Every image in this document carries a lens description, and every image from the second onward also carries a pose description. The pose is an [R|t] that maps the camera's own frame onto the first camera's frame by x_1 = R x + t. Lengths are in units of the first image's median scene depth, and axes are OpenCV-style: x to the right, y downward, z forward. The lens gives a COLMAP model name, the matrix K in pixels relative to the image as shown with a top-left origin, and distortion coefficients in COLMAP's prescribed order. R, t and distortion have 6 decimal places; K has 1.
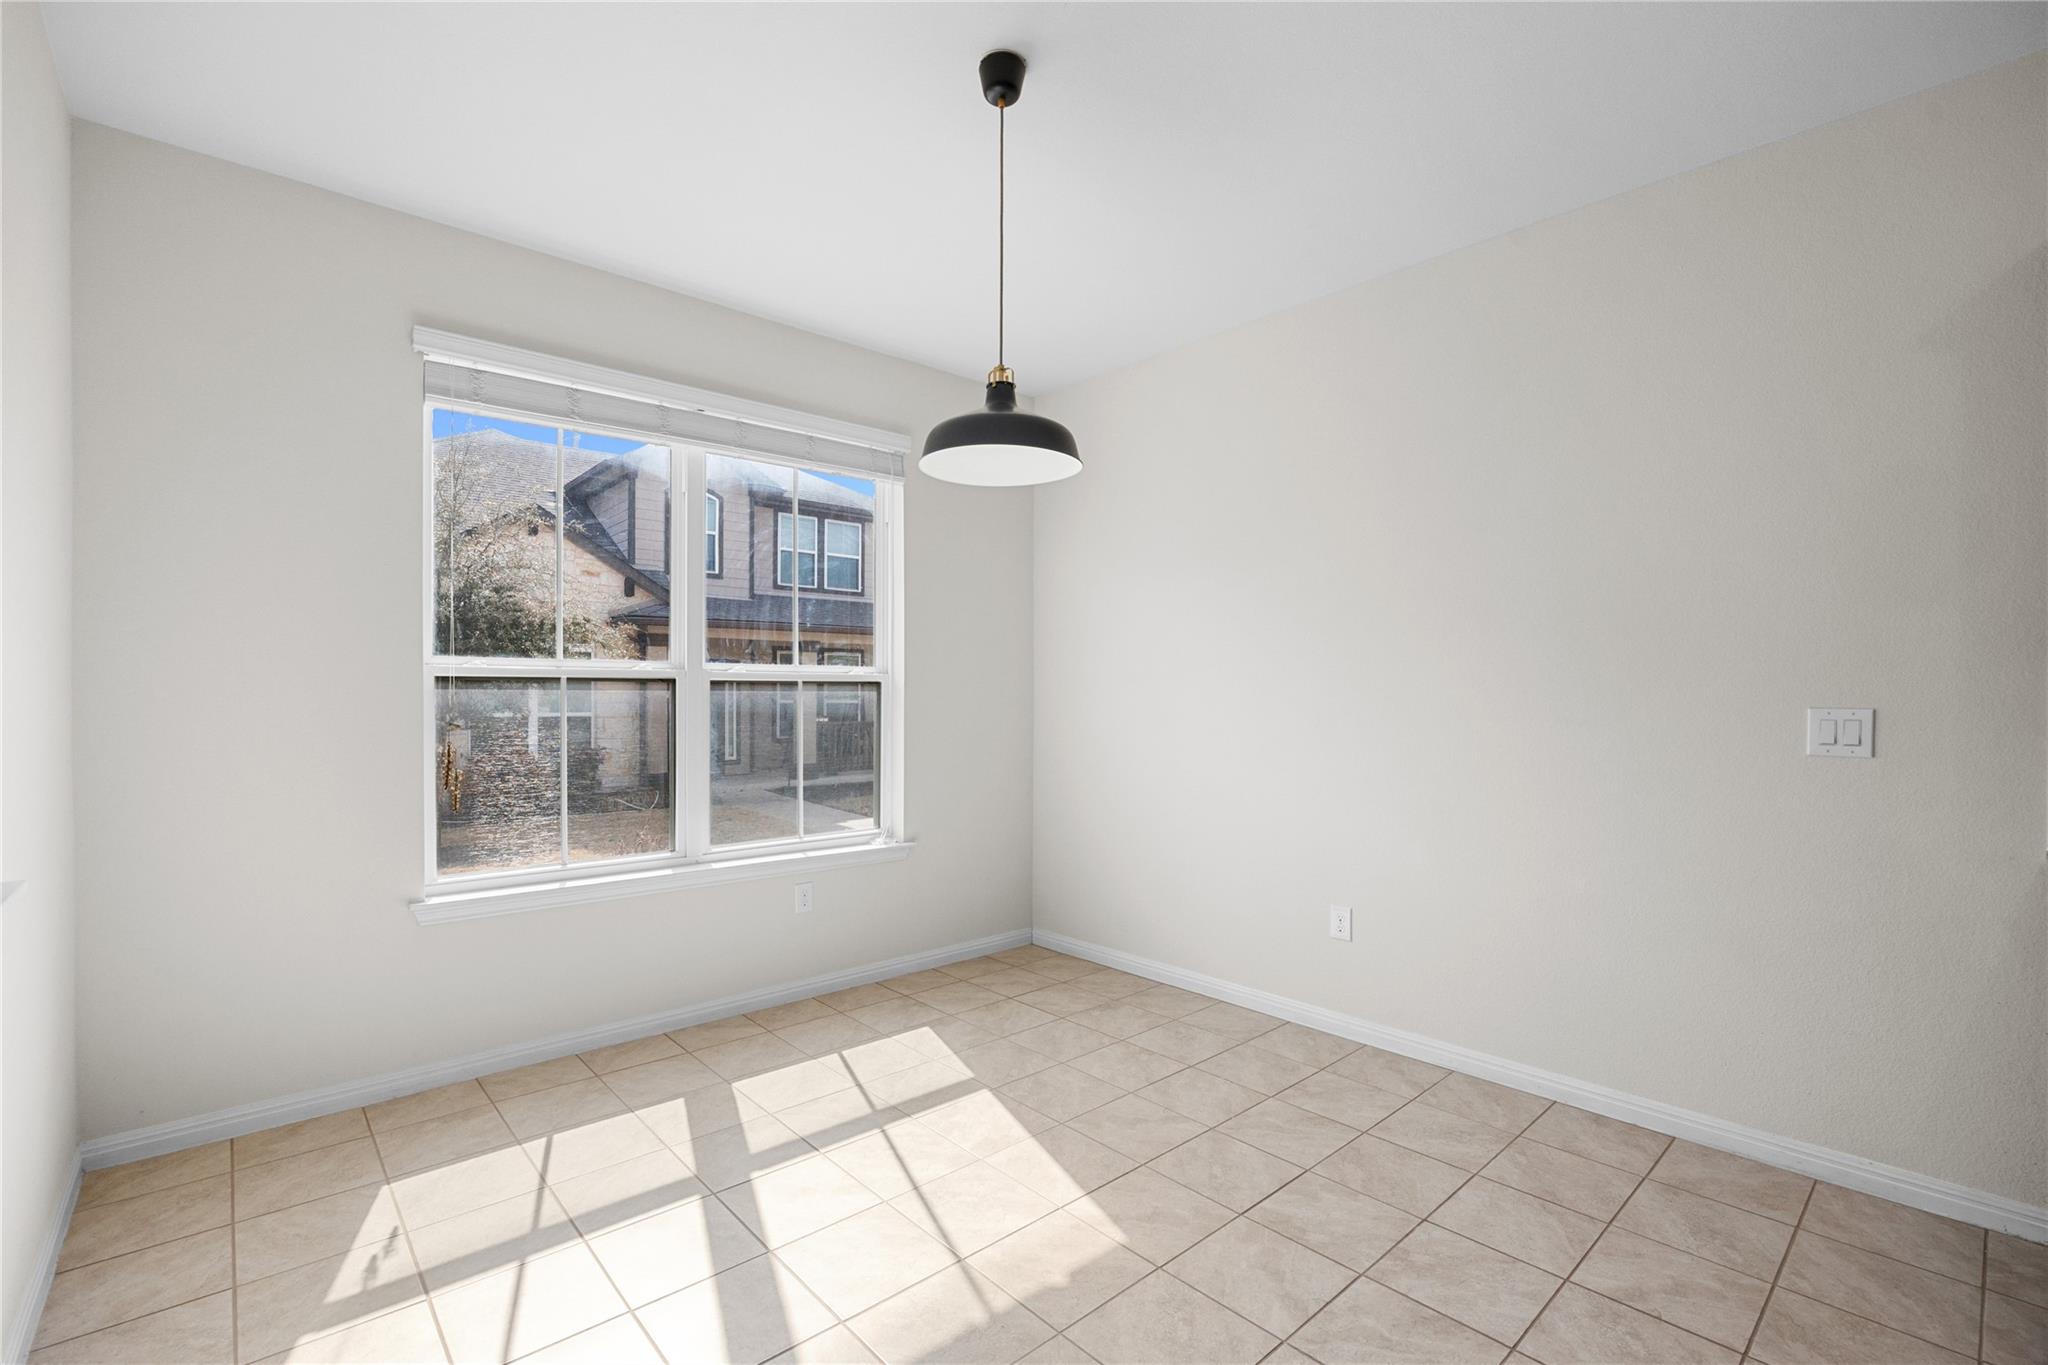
lens RADIAL K [[895.4, 0, 1025.0], [0, 895.4, 710.2], [0, 0, 1]] dist [-0.008428, 0.000152]
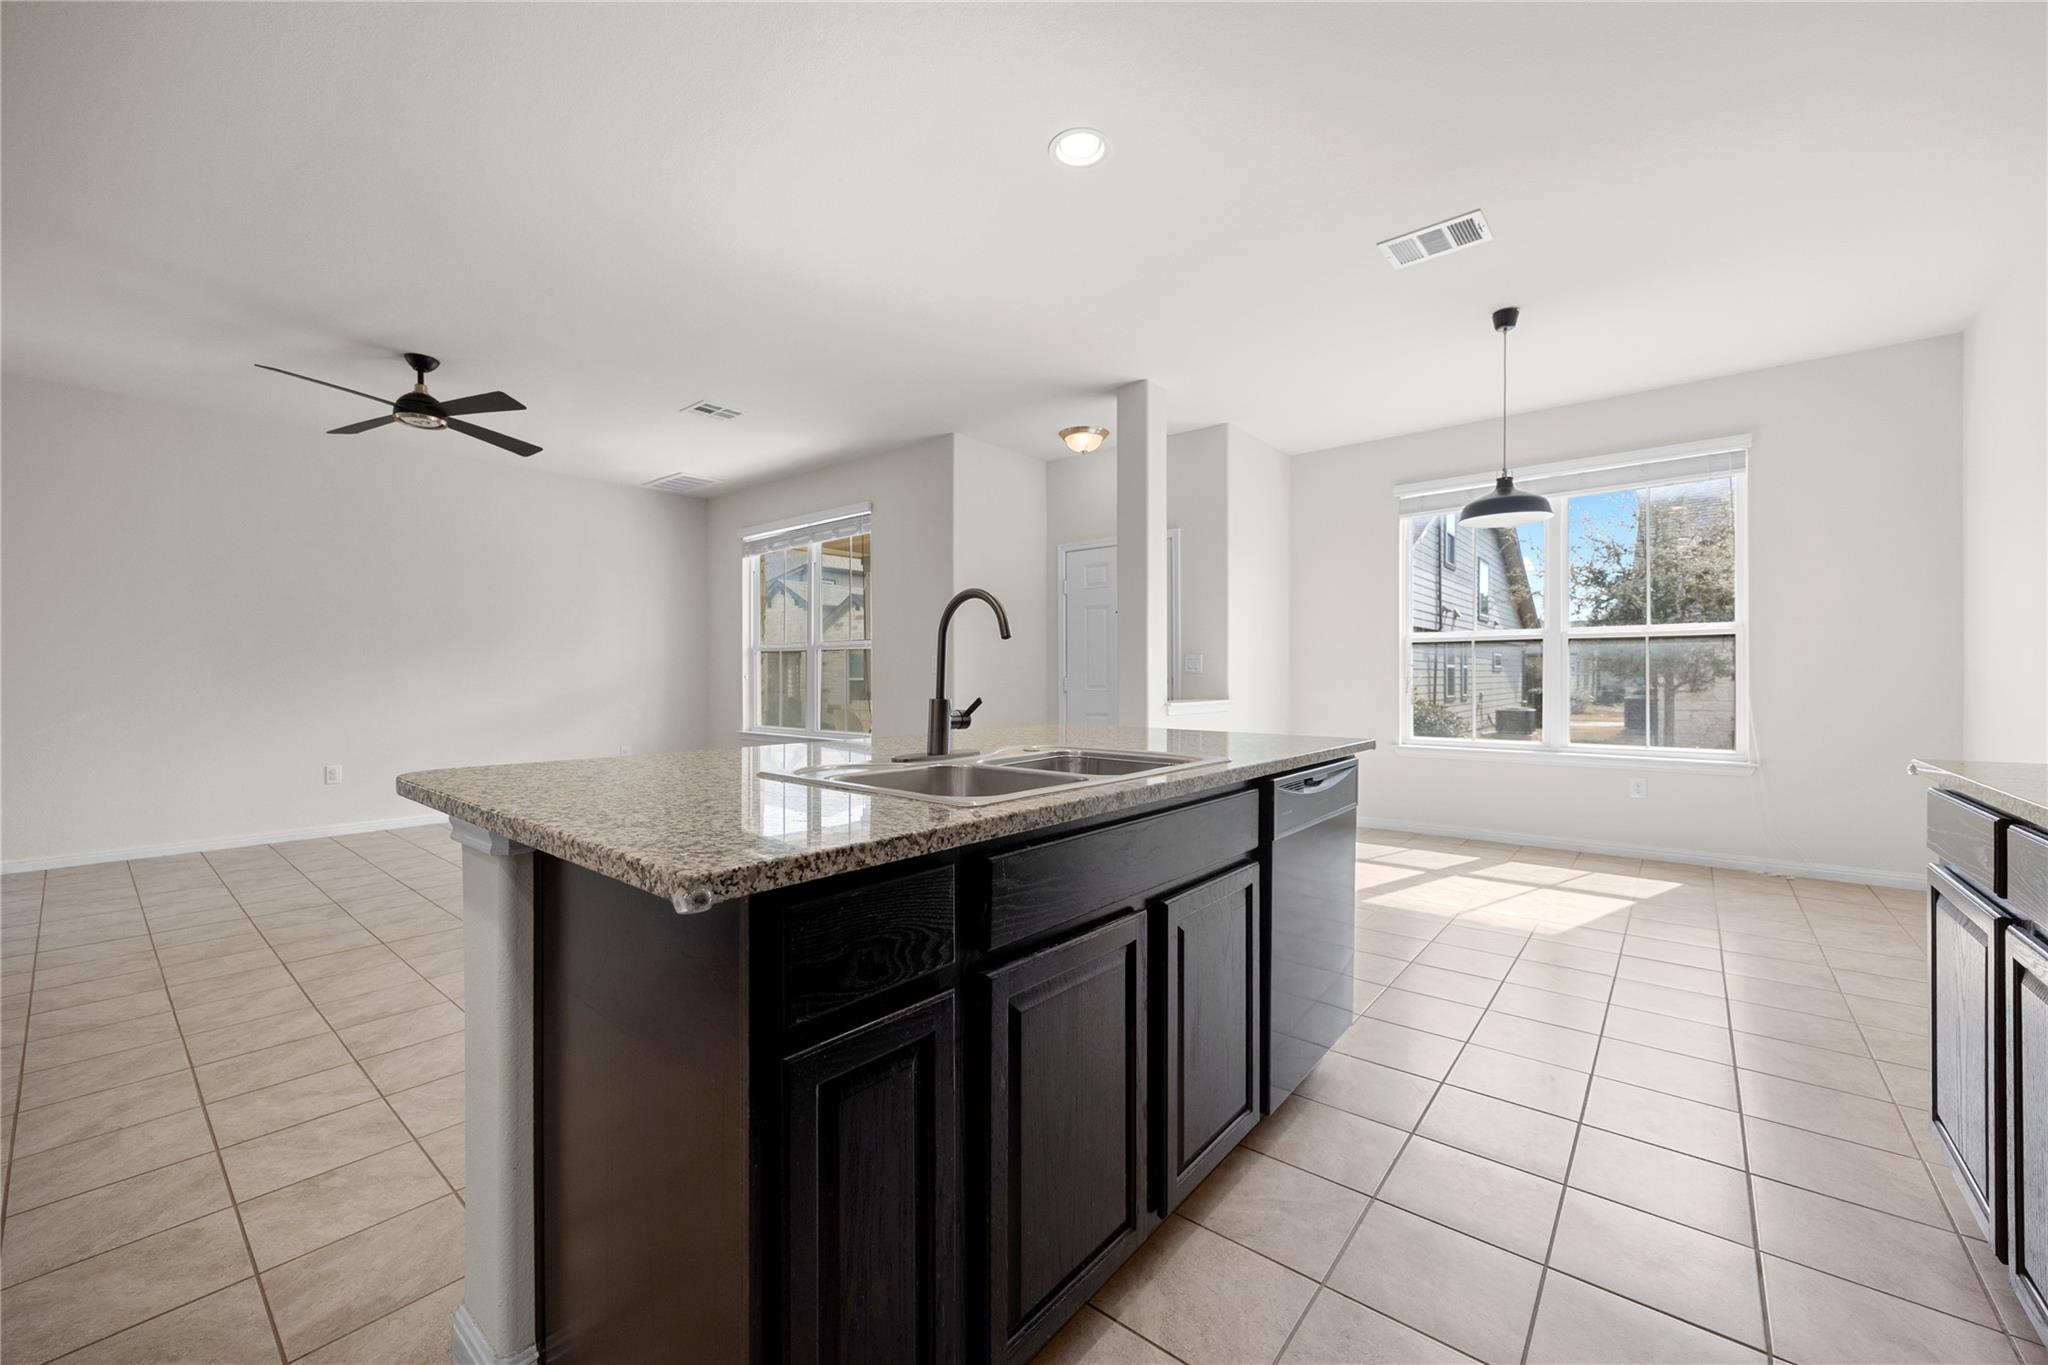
lens RADIAL K [[776.0, 0, 1029.2], [0, 776.0, 683.5], [0, 0, 1]] dist [0.000340, -0.000088]
pose [[0.149844, 0.009351, -0.988665, 0.899612], [-0.015872, 0.999849, 0.007051, 0.053848], [0.988582, 0.014636, 0.149970, -0.163011]]
